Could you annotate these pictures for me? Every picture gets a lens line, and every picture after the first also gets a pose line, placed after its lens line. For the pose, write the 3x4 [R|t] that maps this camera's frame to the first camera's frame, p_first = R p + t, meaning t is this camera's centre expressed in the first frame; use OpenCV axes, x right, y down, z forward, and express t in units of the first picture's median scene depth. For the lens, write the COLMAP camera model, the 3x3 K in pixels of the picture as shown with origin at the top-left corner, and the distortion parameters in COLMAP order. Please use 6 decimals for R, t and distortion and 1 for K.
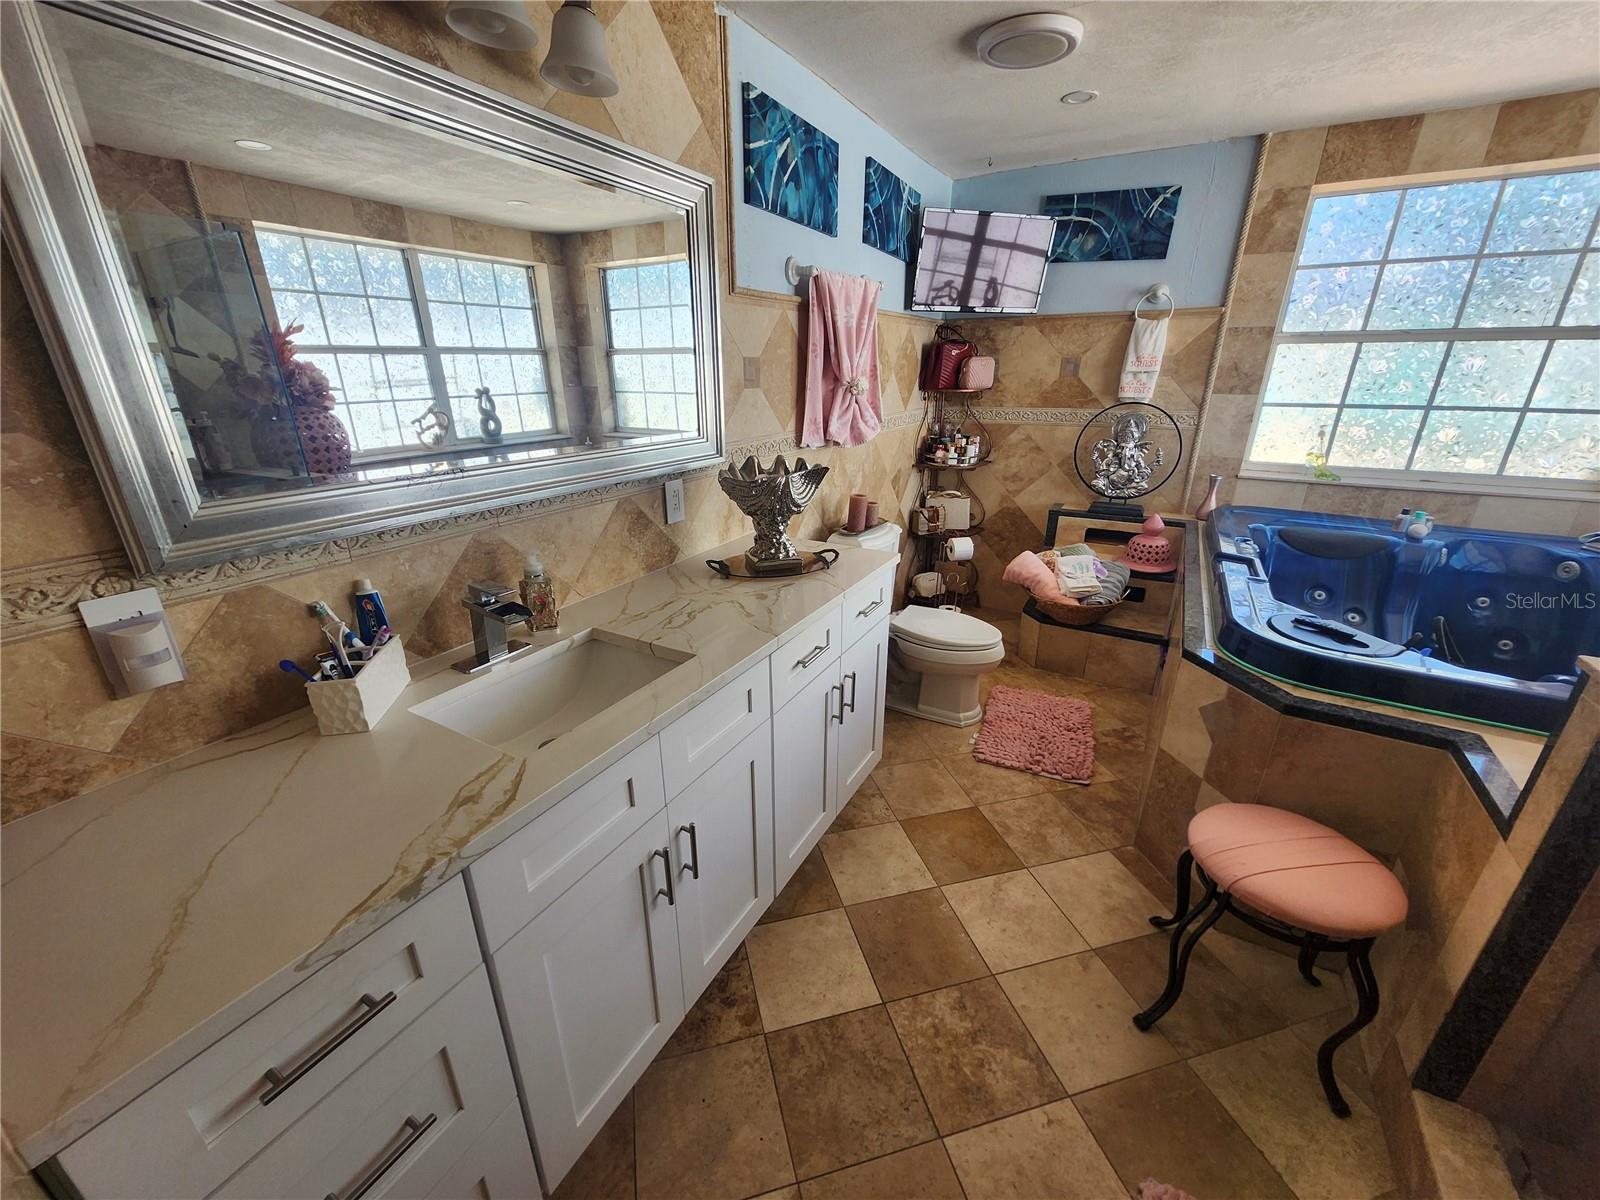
lens RADIAL K [[628.0, 0, 793.6], [0, 628.0, 607.6], [0, 0, 1]] dist [0.002041, -0.000865]
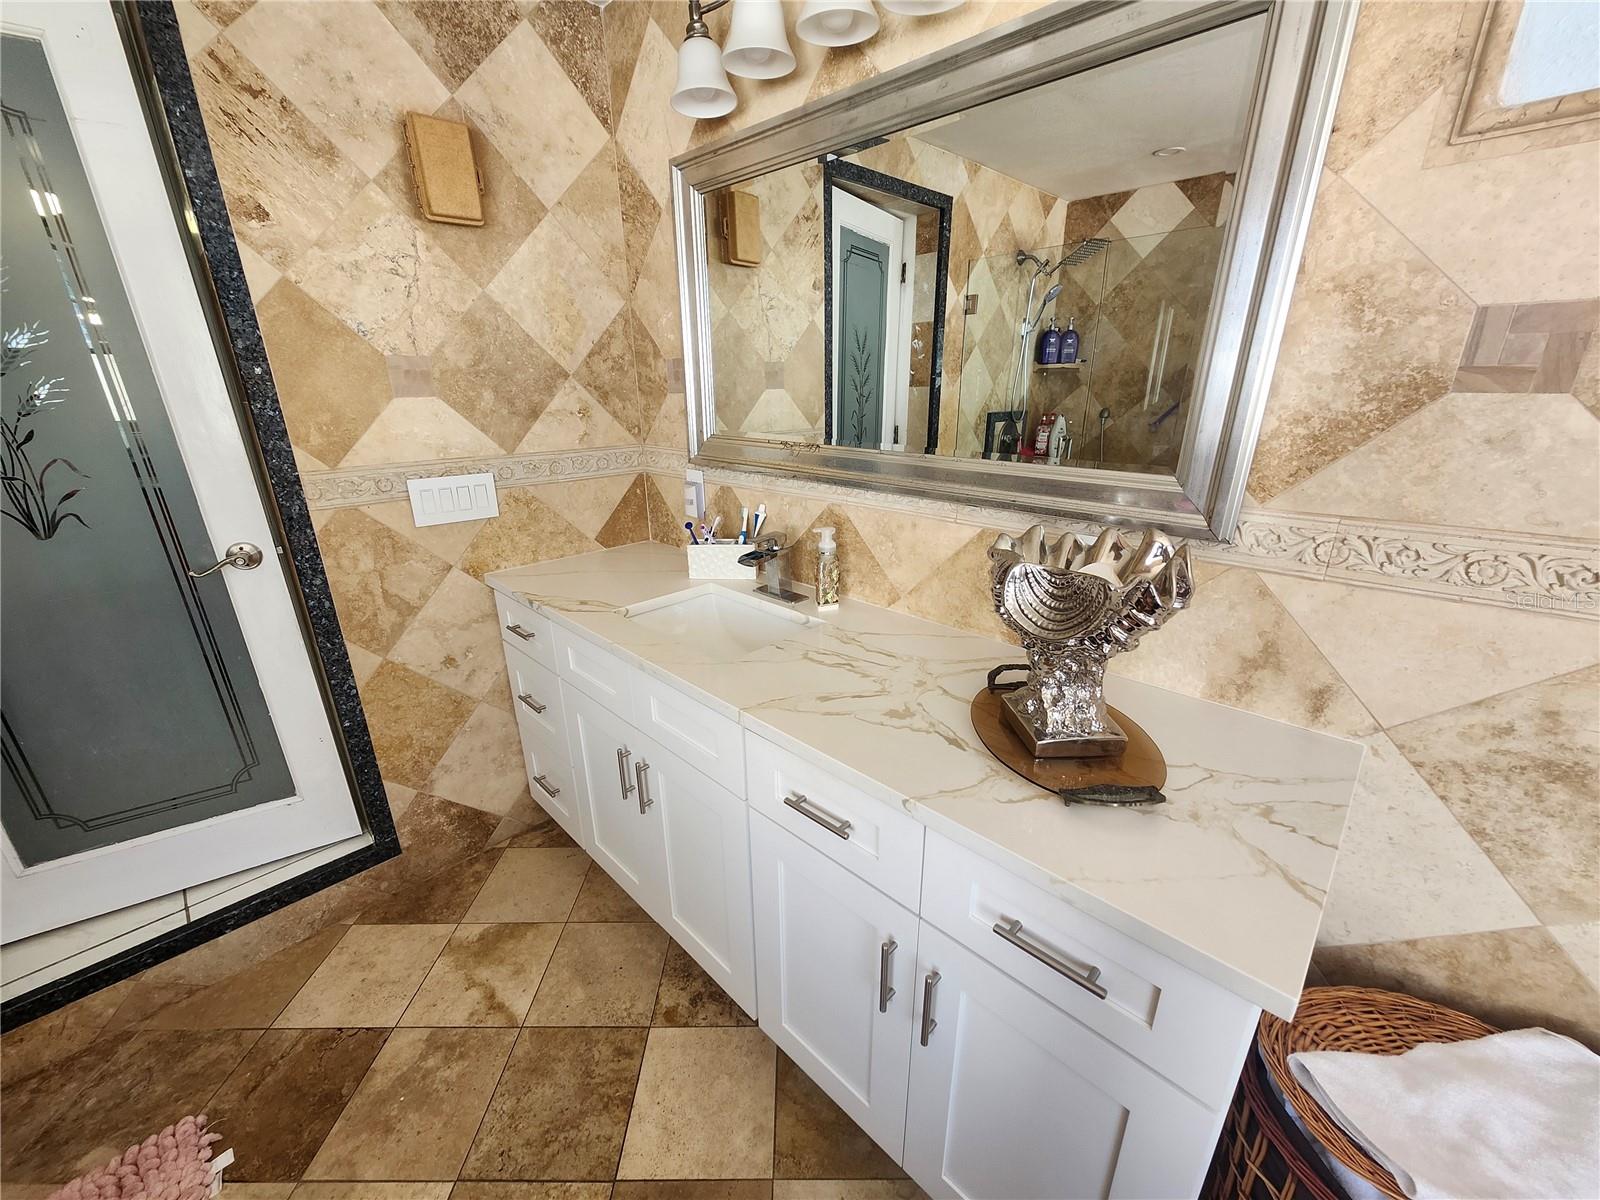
lens RADIAL K [[628.0, 0, 793.6], [0, 628.0, 607.6], [0, 0, 1]] dist [0.002041, -0.000865]
pose [[-0.256860, 0.335222, -0.906449, 0.357616], [-0.336981, 0.847990, 0.409093, -0.230611], [0.905796, 0.410536, -0.104851, 0.644863]]
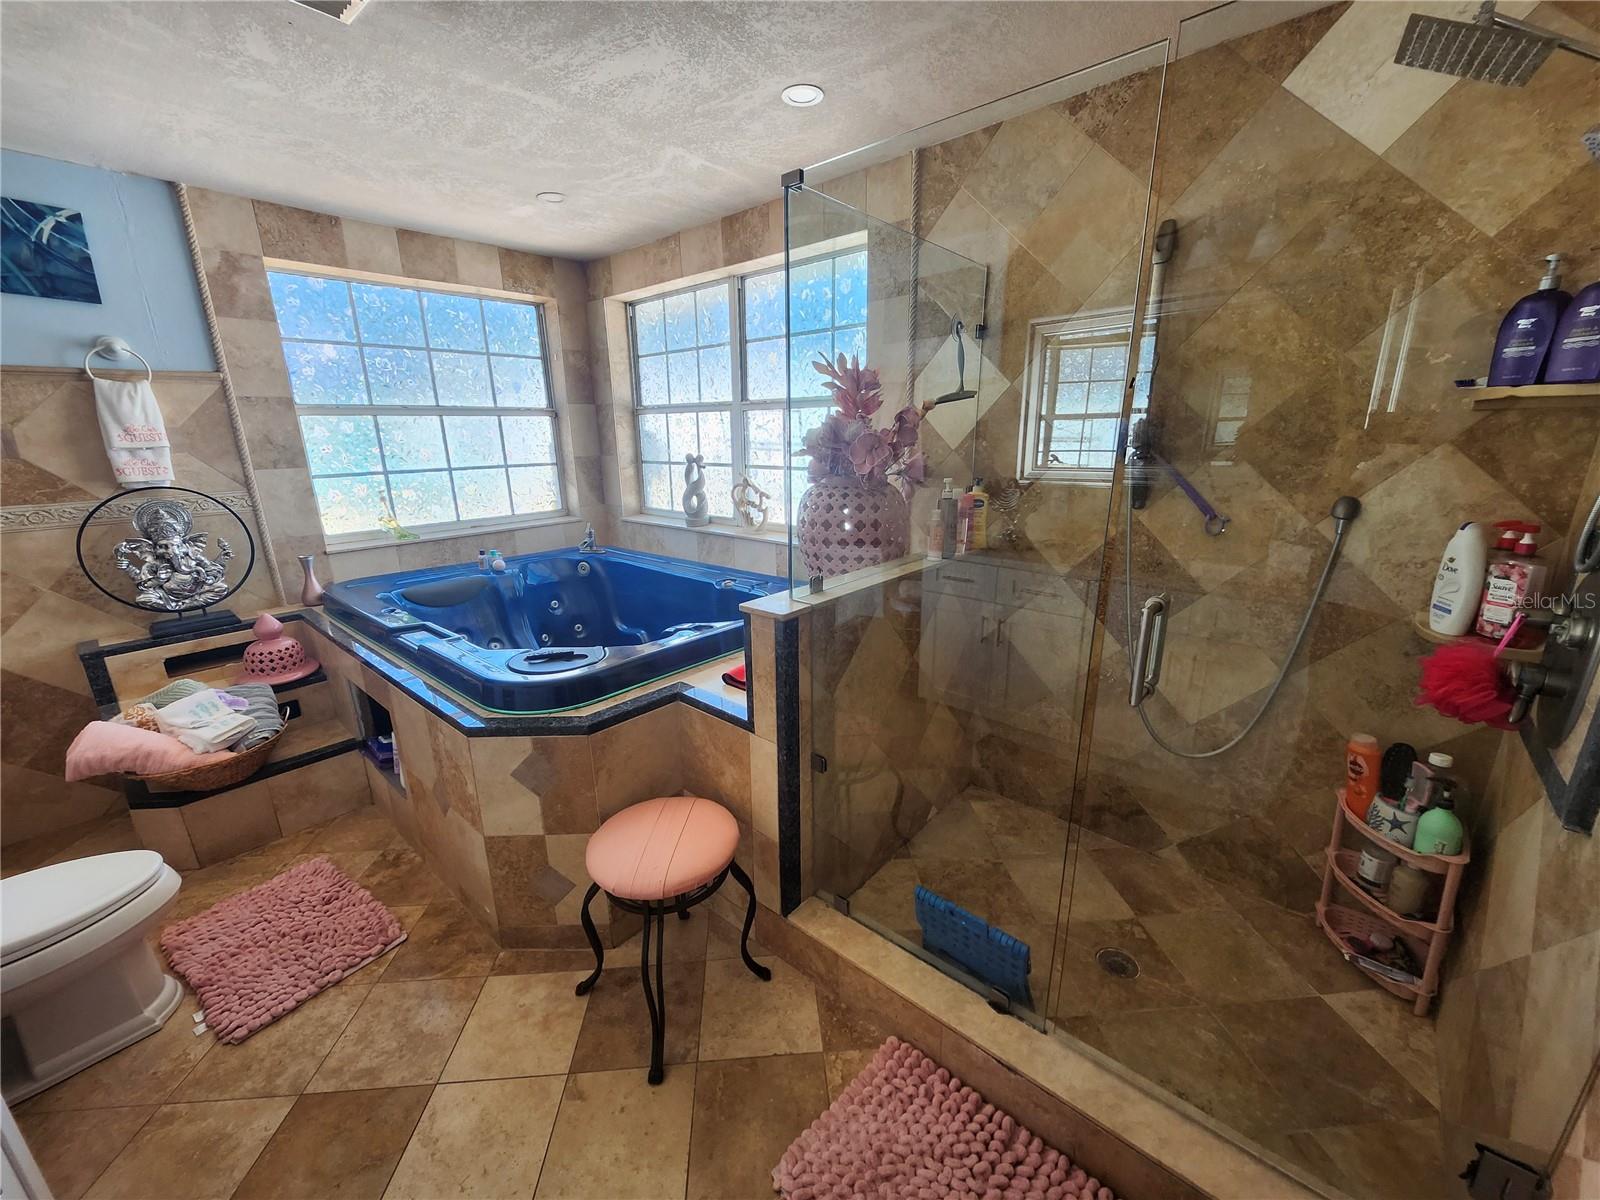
lens RADIAL K [[628.0, 0, 793.6], [0, 628.0, 607.6], [0, 0, 1]] dist [0.002041, -0.000865]
pose [[0.187891, -0.268066, 0.944901, -0.082004], [0.371443, 0.909980, 0.184299, -0.063887], [-0.909245, 0.316349, 0.270549, 0.188768]]
